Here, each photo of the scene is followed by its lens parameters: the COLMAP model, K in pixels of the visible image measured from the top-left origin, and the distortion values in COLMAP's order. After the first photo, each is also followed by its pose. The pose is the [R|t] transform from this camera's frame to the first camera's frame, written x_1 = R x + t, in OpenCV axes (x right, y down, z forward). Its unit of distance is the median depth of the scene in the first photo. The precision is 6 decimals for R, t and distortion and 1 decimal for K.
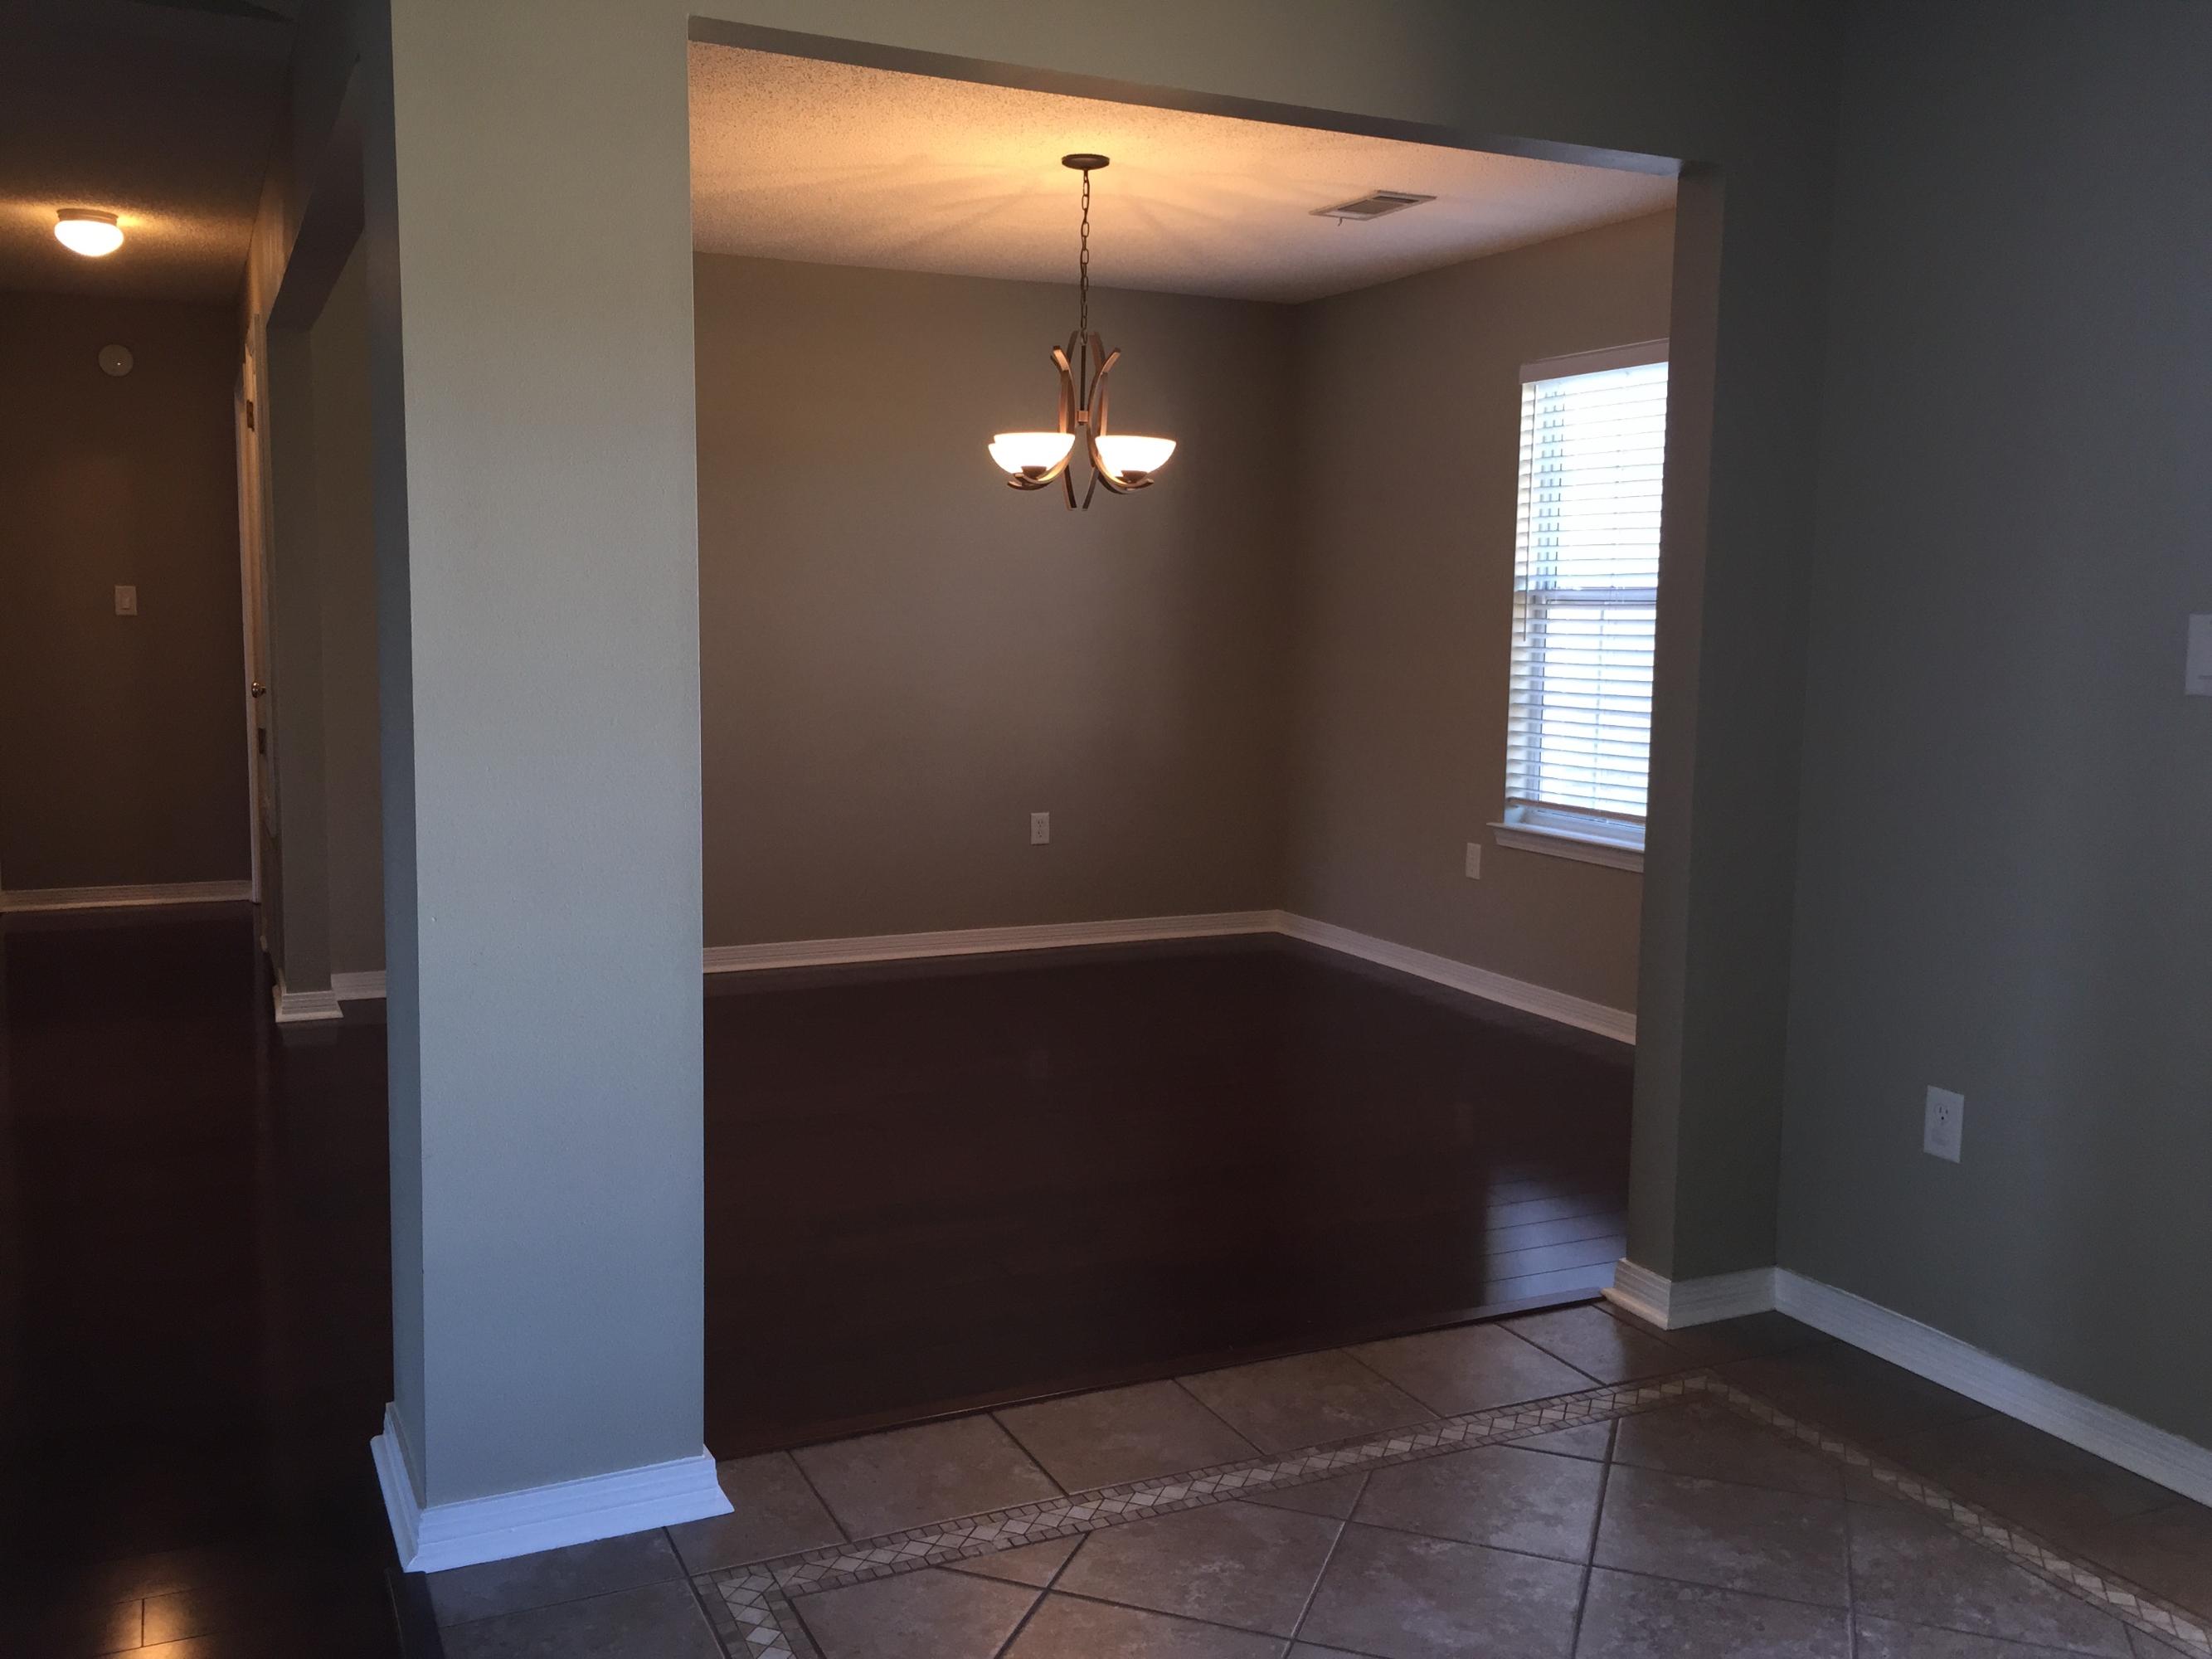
lens RADIAL K [[1893.5, 0, 1080.3], [0, 1893.5, 817.2], [0, 0, 1]] dist [0.055283, -0.080383]
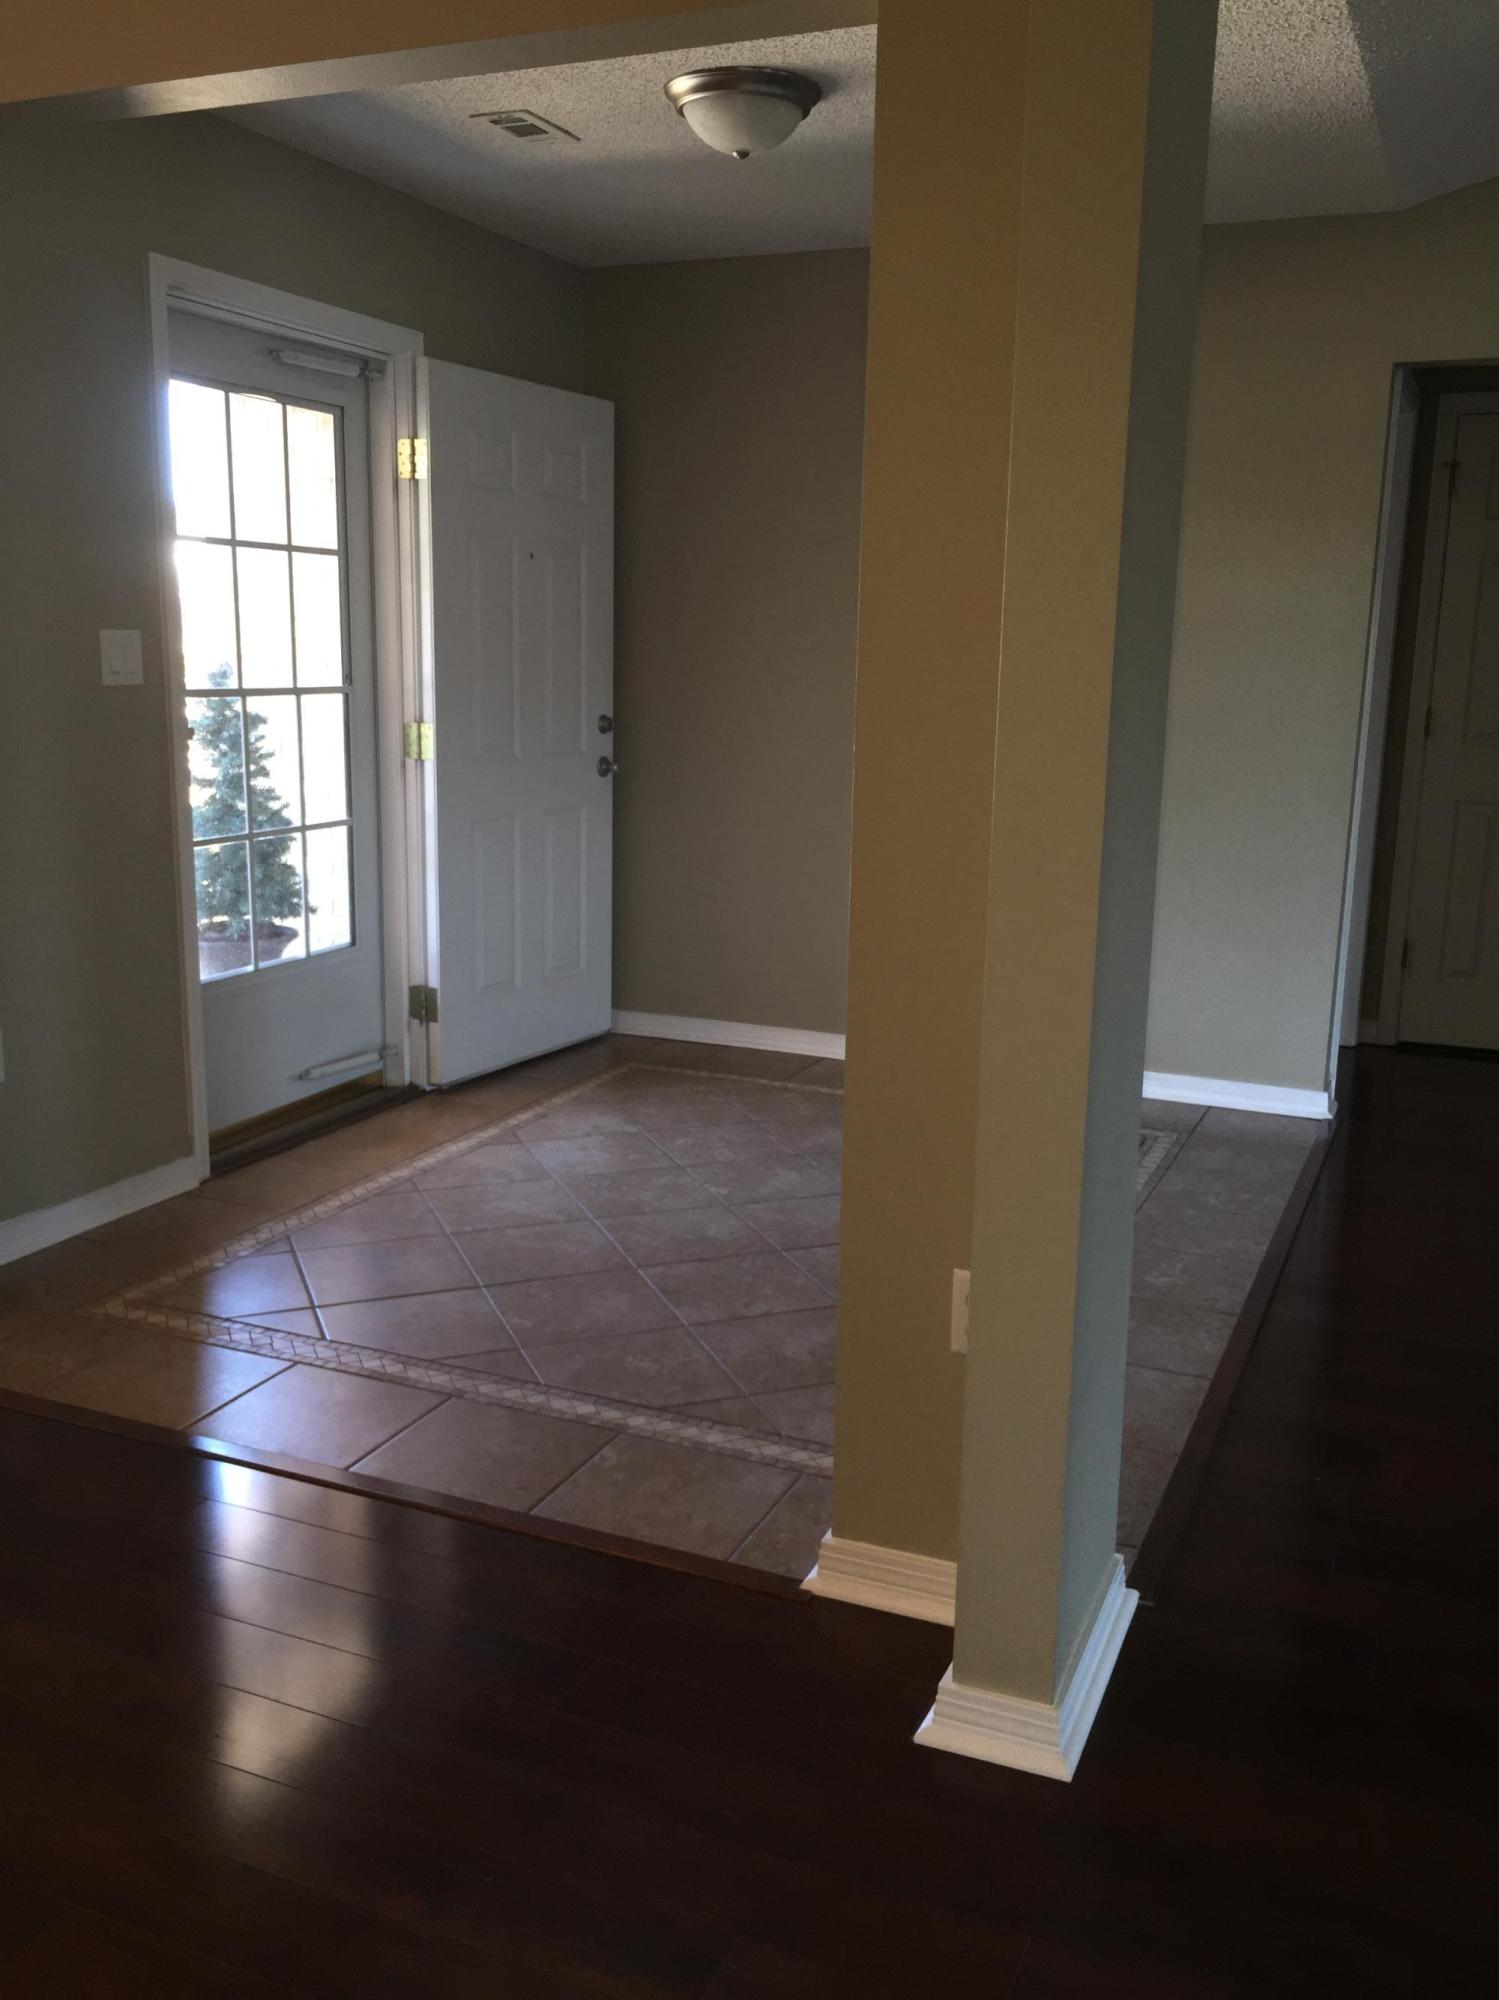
lens RADIAL K [[1746.9, 0, 749.5], [0, 1746.9, 1000.0], [0, 0, 1]] dist [0.133884, -0.005602]
pose [[-0.651213, -0.187495, 0.735369, -0.371235], [0.058797, 0.953621, 0.295210, -0.096990], [-0.756614, 0.235482, -0.609986, 0.712477]]
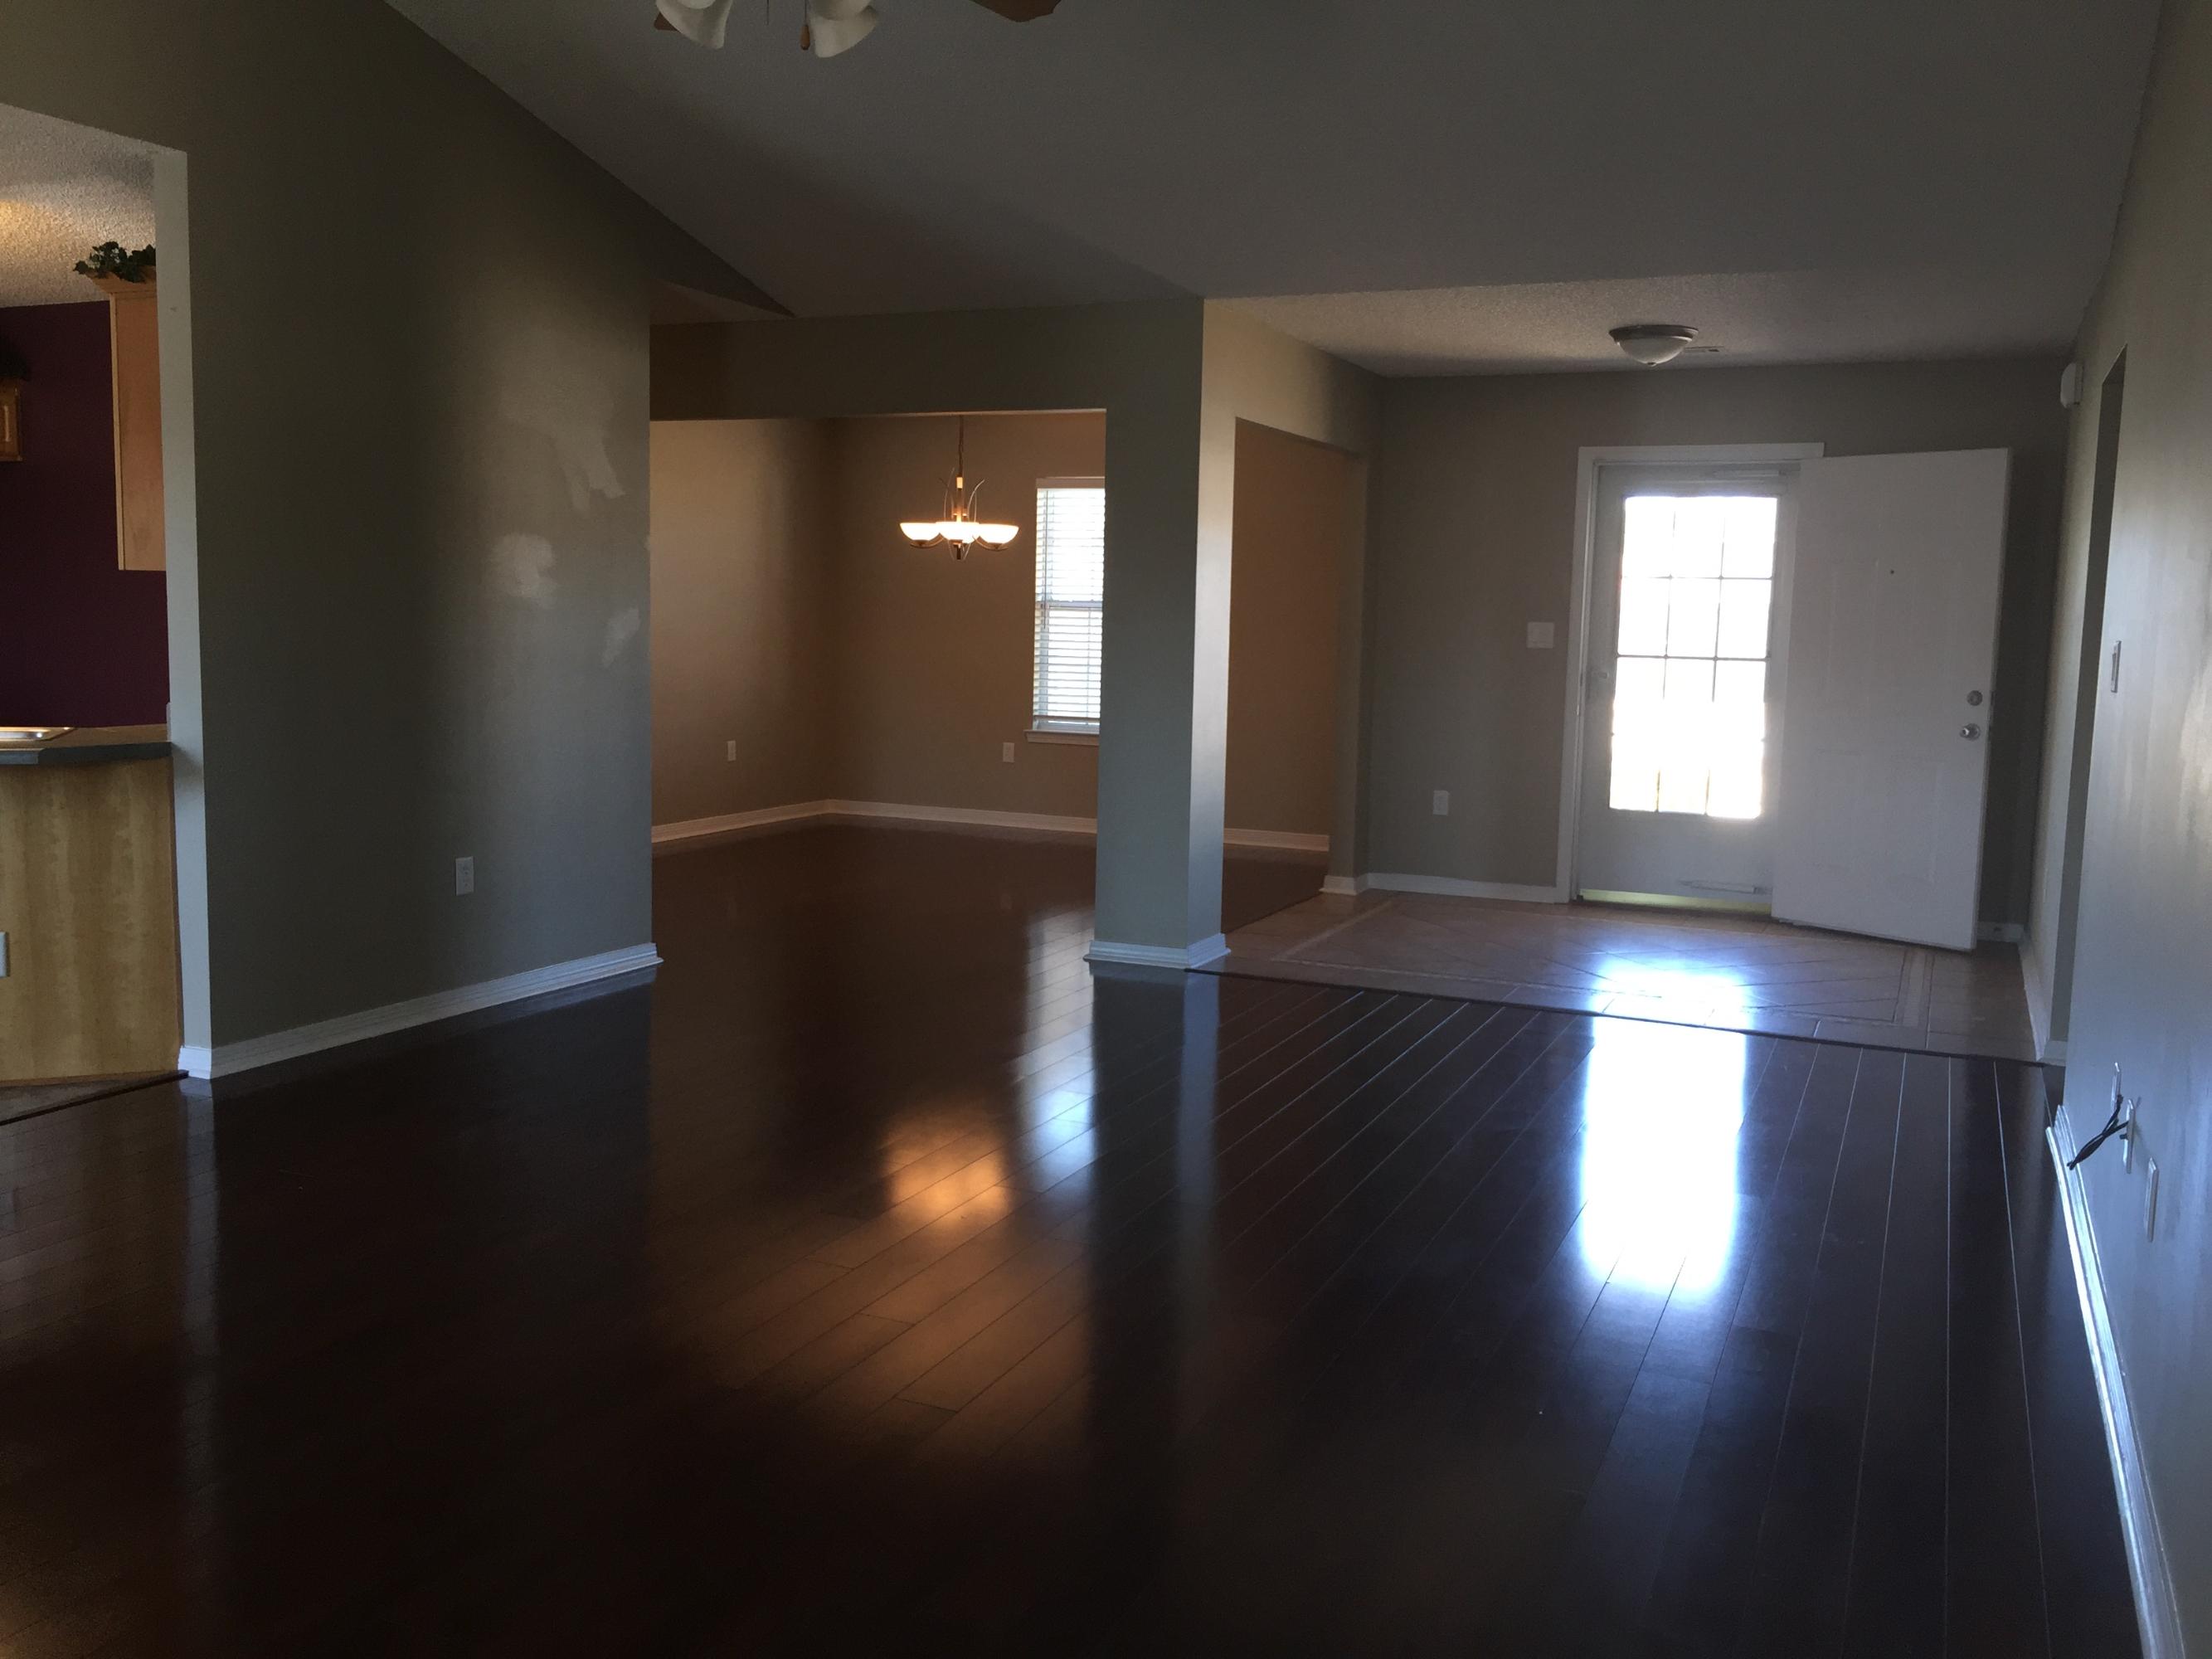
lens RADIAL K [[1893.5, 0, 1080.3], [0, 1893.5, 817.2], [0, 0, 1]] dist [0.055283, -0.080383]
pose [[0.761364, -0.070081, 0.644526, -0.951660], [0.062724, 0.997439, 0.034361, 0.028874], [-0.645283, 0.014266, 0.763810, -0.427626]]
